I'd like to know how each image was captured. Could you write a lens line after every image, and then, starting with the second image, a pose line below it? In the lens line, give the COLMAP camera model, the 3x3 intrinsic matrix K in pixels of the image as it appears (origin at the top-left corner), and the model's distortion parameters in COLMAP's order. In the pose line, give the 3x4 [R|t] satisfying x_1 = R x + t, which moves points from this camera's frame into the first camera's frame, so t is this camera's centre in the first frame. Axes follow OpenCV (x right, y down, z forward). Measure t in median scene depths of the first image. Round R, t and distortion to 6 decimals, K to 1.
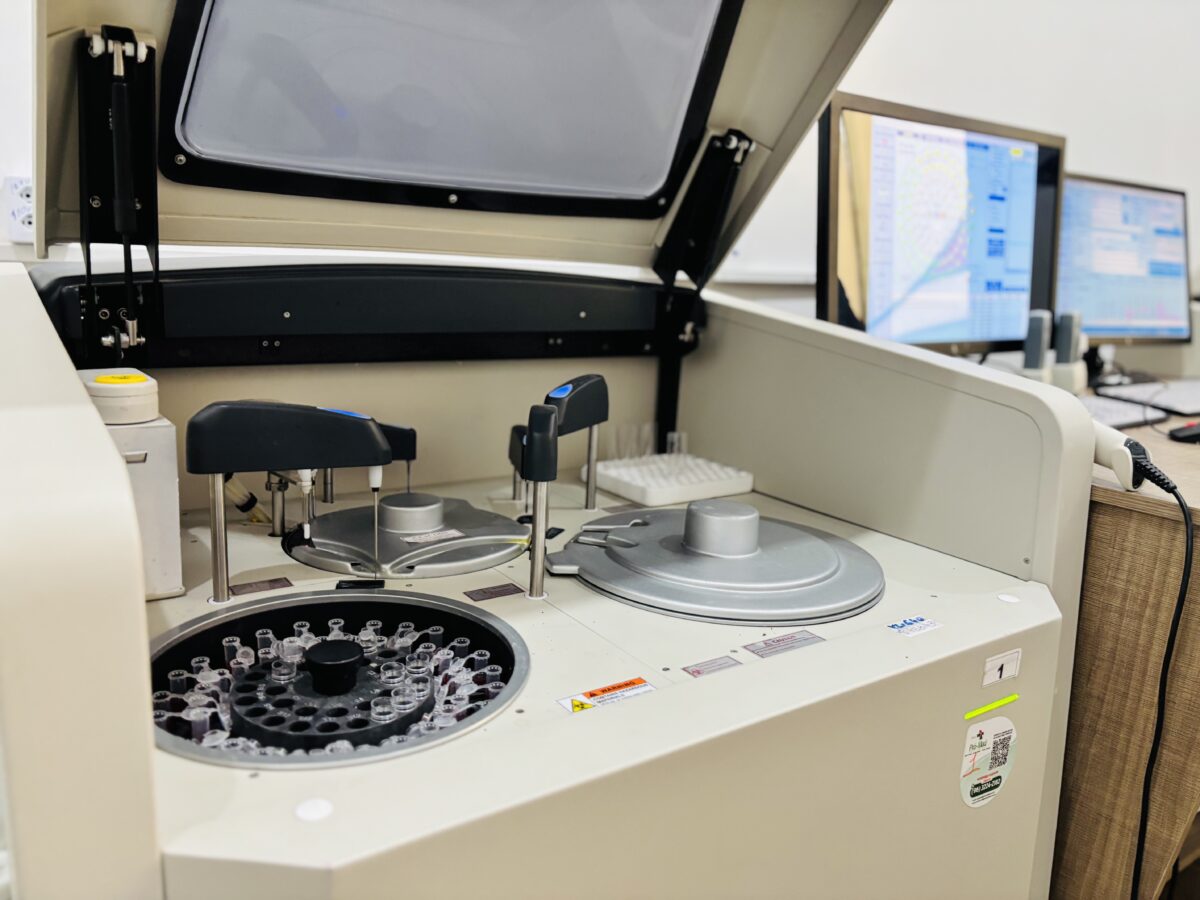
lens RADIAL K [[888.0, 0, 598.7], [0, 888.0, 480.5], [0, 0, 1]] dist [0.051601, -0.093594]
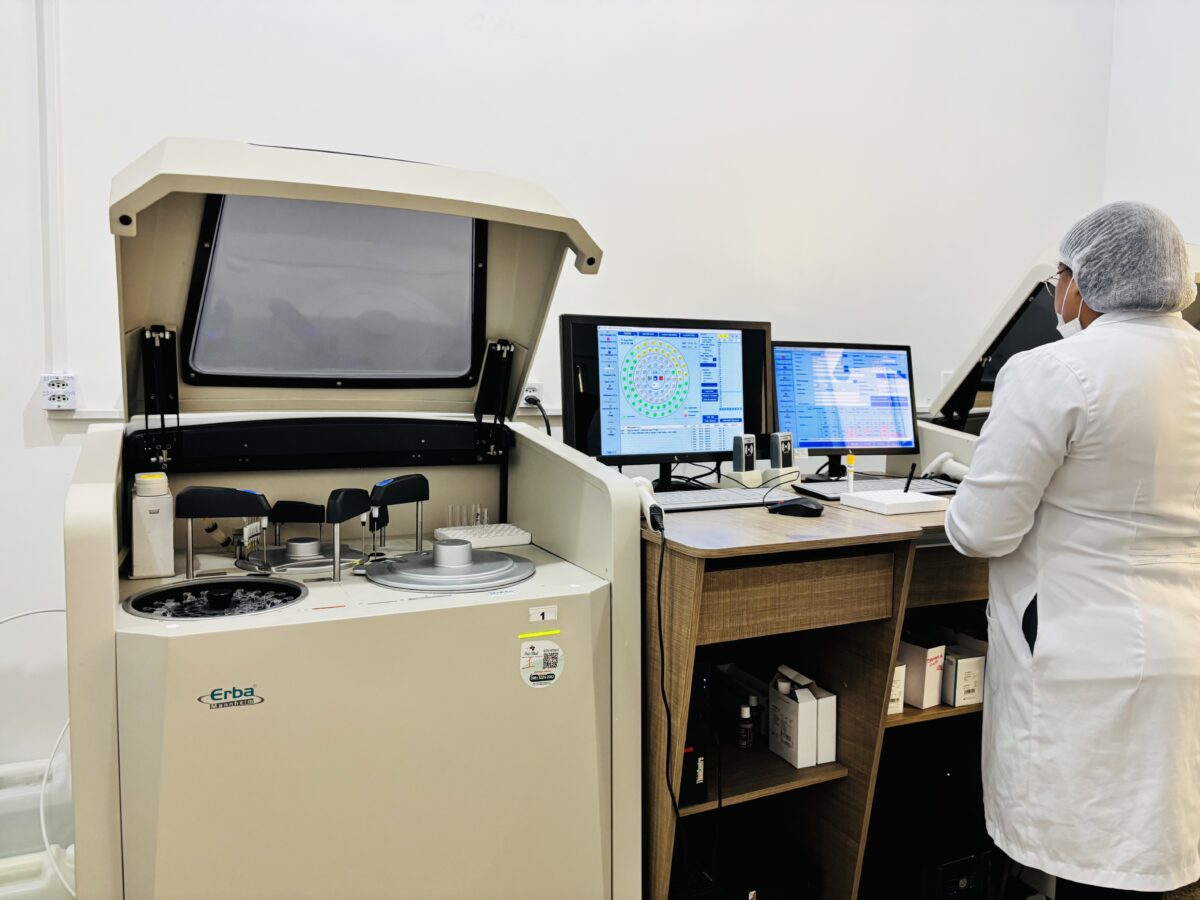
lens RADIAL K [[888.0, 0, 598.7], [0, 888.0, 480.5], [0, 0, 1]] dist [0.051601, -0.093594]
pose [[0.988061, -0.008361, -0.153836, 0.818028], [-0.011554, 0.991693, -0.128108, 0.152984], [0.153629, 0.128356, 0.979757, -0.911162]]
